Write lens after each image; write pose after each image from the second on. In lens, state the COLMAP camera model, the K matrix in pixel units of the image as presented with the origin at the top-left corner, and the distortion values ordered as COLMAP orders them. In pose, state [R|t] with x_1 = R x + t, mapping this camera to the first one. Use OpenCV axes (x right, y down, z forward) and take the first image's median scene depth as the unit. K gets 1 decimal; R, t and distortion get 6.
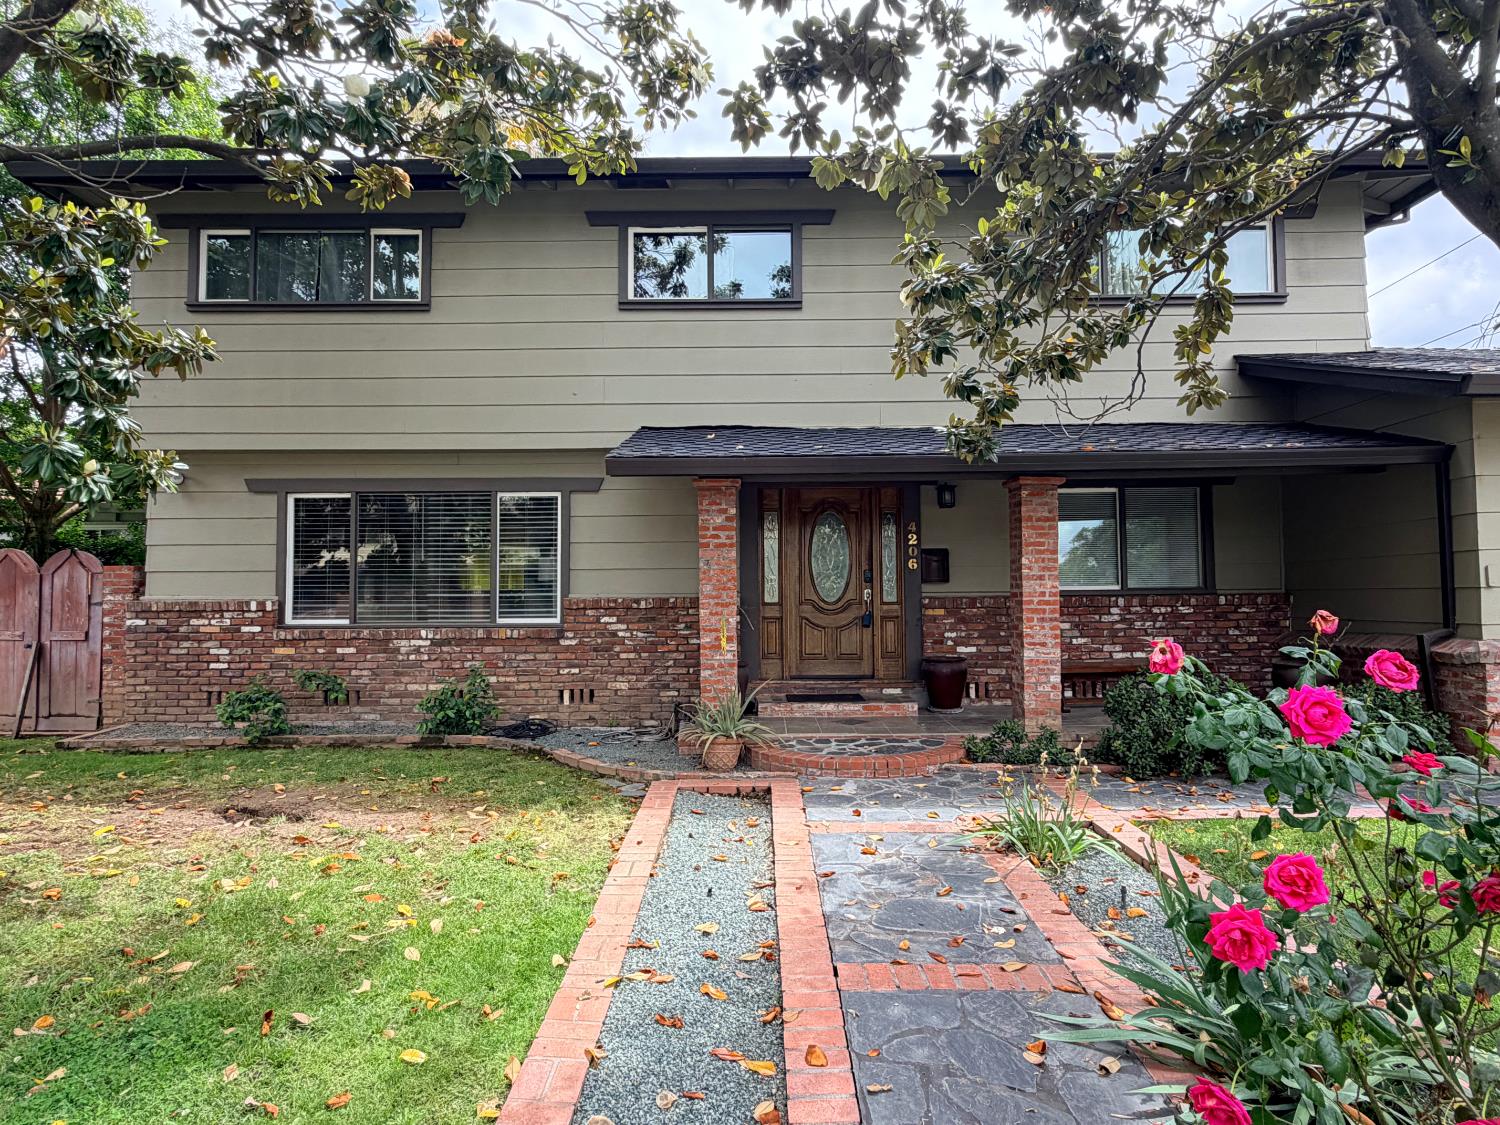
lens RADIAL K [[828.8, 0, 745.2], [0, 828.8, 559.7], [0, 0, 1]] dist [0.002376, 0.000166]
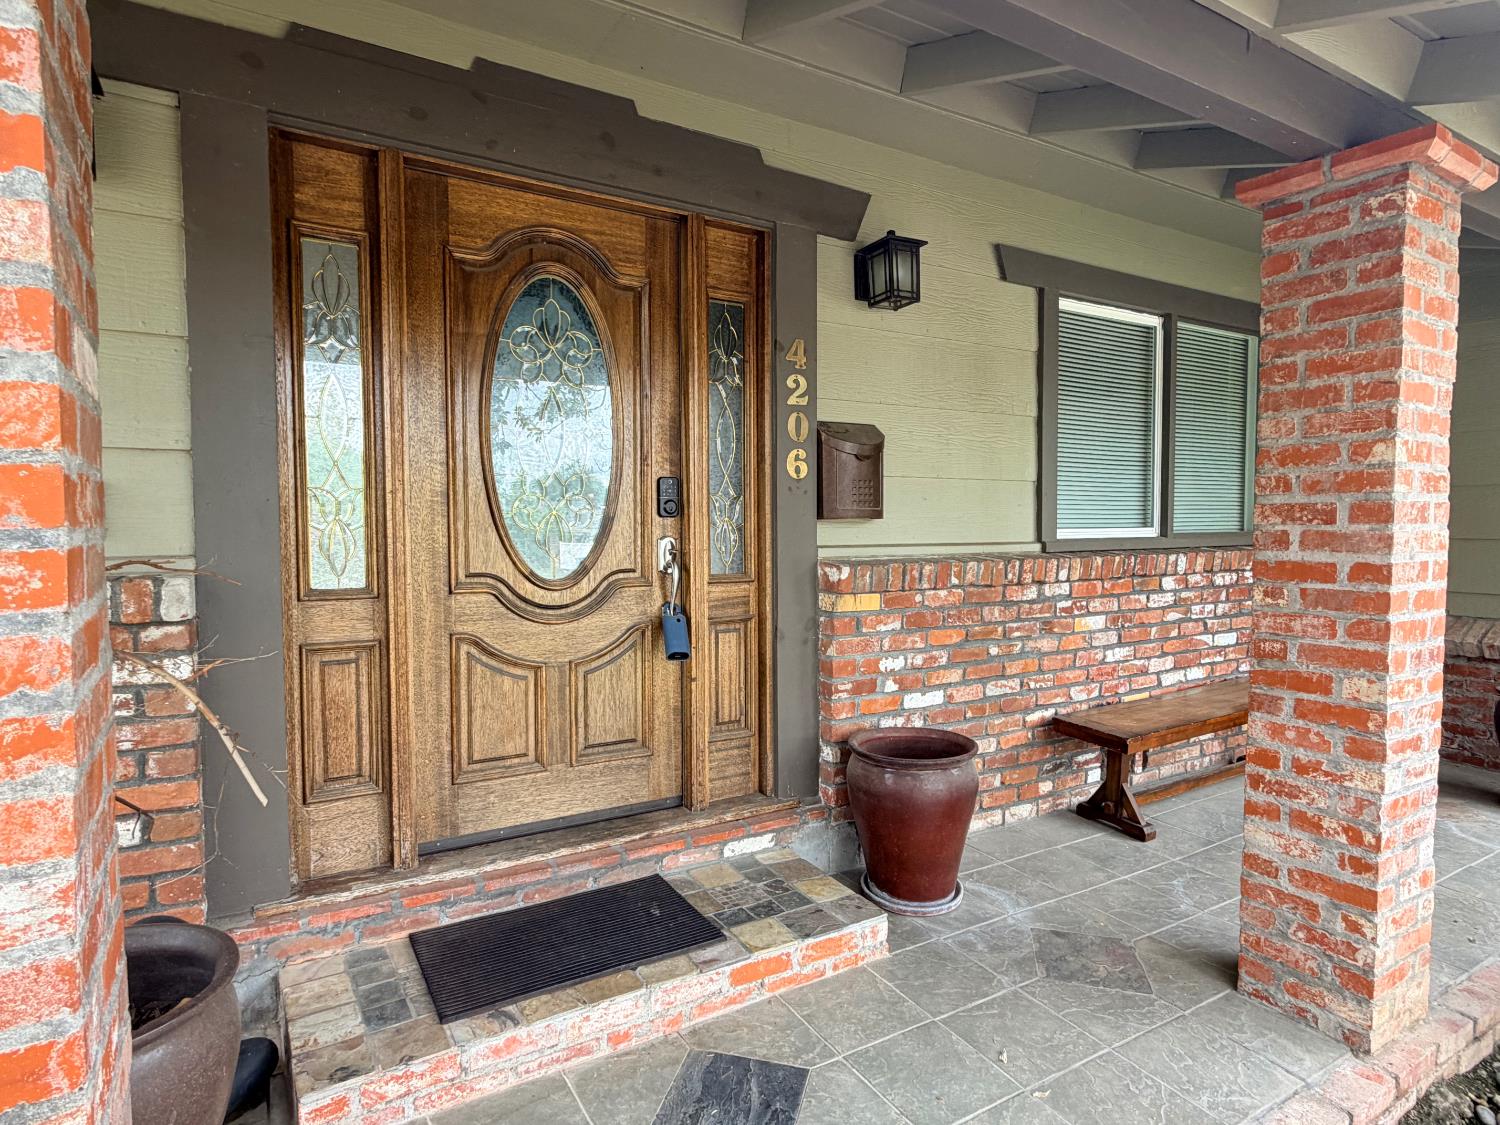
lens RADIAL K [[828.8, 0, 745.7], [0, 828.8, 563.7], [0, 0, 1]] dist [0.002376, 0.000166]
pose [[0.881392, -0.016862, 0.472084, 0.021491], [-0.021664, 0.996868, 0.076054, 0.020594], [-0.471888, -0.077261, 0.878267, 0.706939]]
